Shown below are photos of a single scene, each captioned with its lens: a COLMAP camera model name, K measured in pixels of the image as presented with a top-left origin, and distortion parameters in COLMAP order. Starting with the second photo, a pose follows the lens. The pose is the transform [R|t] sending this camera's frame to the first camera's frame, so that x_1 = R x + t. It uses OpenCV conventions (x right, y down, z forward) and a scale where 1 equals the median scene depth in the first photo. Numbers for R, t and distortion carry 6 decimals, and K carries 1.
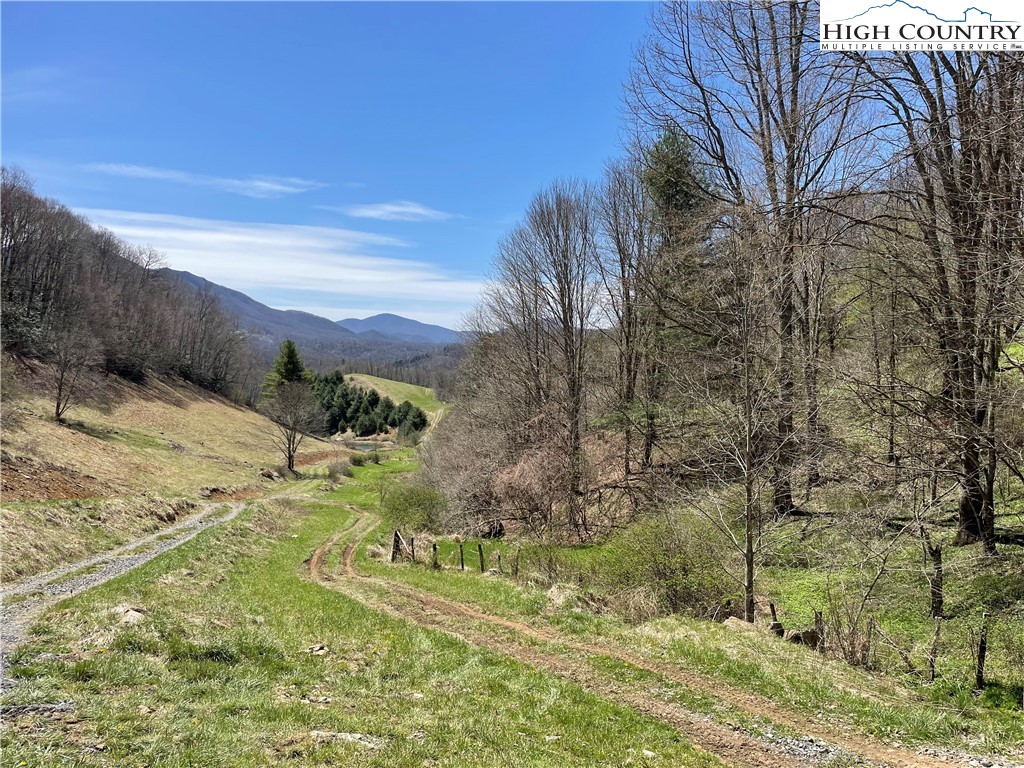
lens RADIAL K [[770.9, 0, 519.6], [0, 770.9, 387.8], [0, 0, 1]] dist [0.099533, -0.127363]
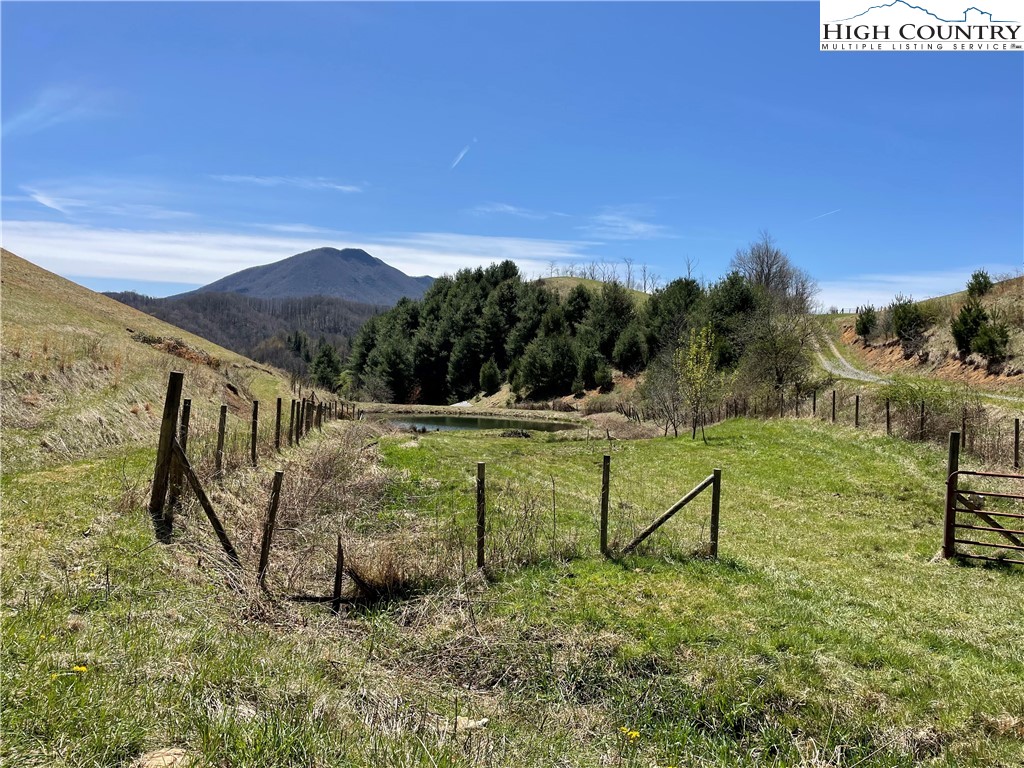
lens RADIAL K [[770.9, 0, 504.6], [0, 770.9, 378.5], [0, 0, 1]] dist [0.099533, -0.127363]
pose [[0.945711, 0.024803, -0.324062, -0.300074], [-0.031719, 0.999368, -0.016074, 0.157811], [0.323458, 0.025480, 0.945899, 1.869275]]
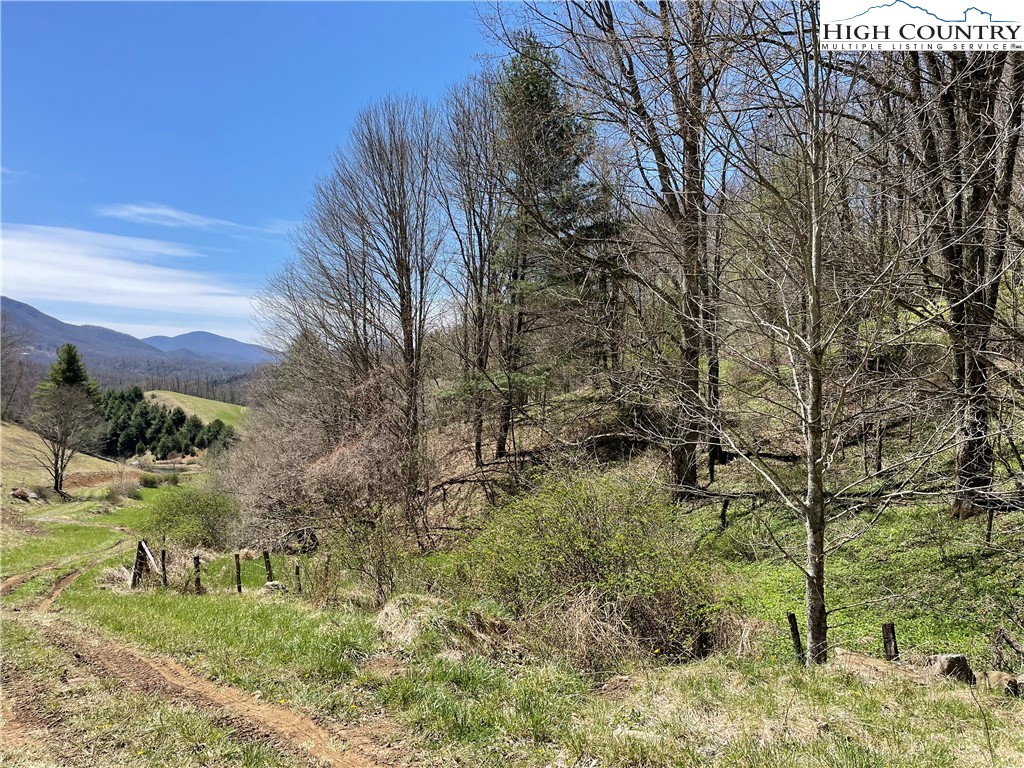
lens RADIAL K [[770.9, 0, 516.8], [0, 770.9, 378.7], [0, 0, 1]] dist [0.099533, -0.127363]
pose [[0.977005, 0.008966, 0.213029, 0.002656], [0.000022, 0.999111, -0.042152, 0.021179], [-0.213218, 0.041188, 0.976136, 0.078611]]
